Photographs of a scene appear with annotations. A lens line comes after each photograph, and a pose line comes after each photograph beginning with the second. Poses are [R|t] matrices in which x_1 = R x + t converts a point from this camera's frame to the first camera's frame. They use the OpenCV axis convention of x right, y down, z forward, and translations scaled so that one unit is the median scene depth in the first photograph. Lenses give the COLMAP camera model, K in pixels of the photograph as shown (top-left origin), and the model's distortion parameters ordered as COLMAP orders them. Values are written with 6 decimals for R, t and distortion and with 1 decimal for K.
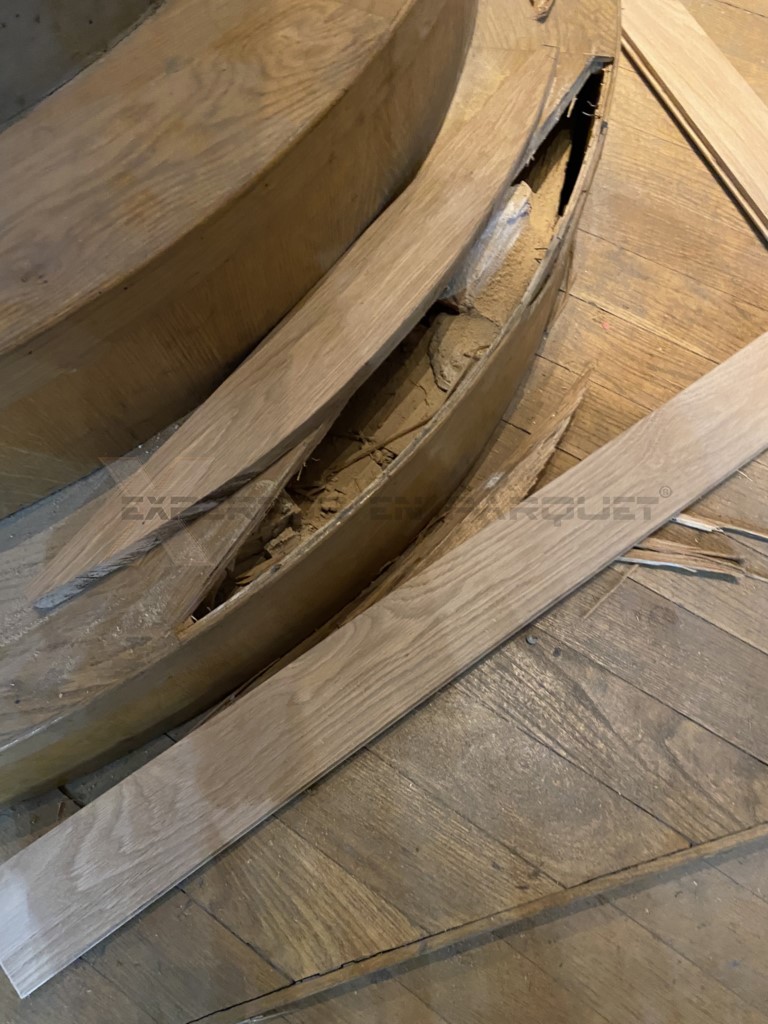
lens RADIAL K [[776.9, 0, 384.7], [0, 776.9, 506.3], [0, 0, 1]] dist [0.007388, -0.001769]
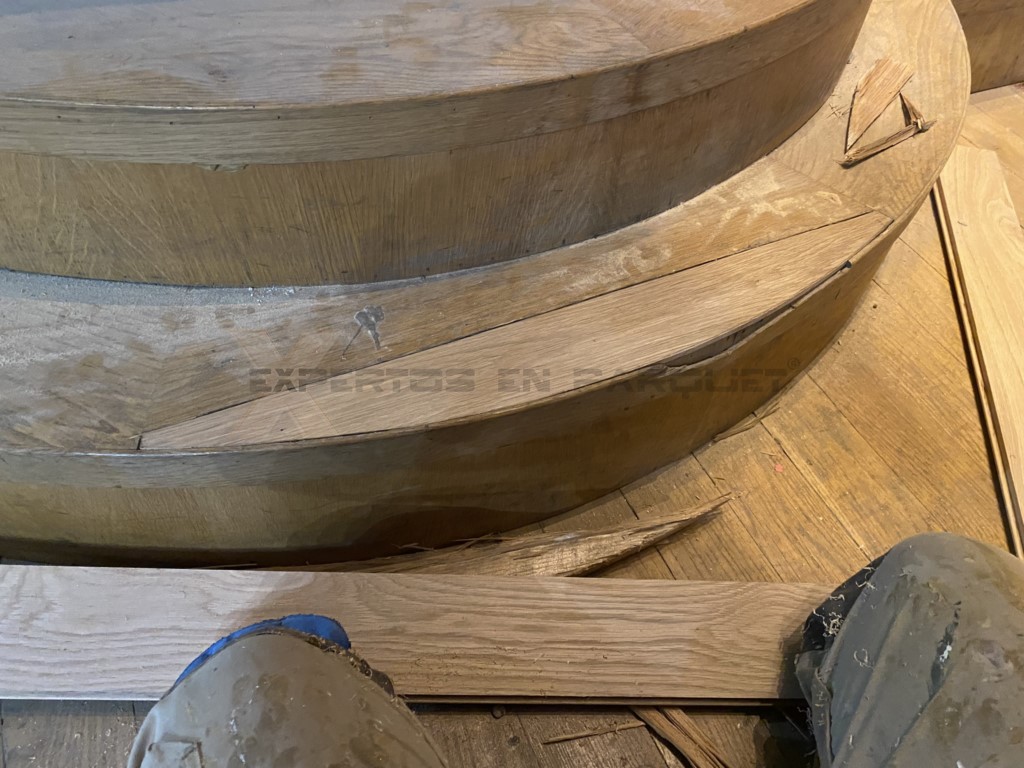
lens RADIAL K [[776.9, 0, 508.1], [0, 776.9, 382.8], [0, 0, 1]] dist [0.007388, -0.001769]
pose [[0.838957, 0.477663, -0.260748, 0.210394], [-0.531370, 0.822447, -0.203043, 0.037967], [0.117466, 0.308898, 0.943813, 0.078854]]
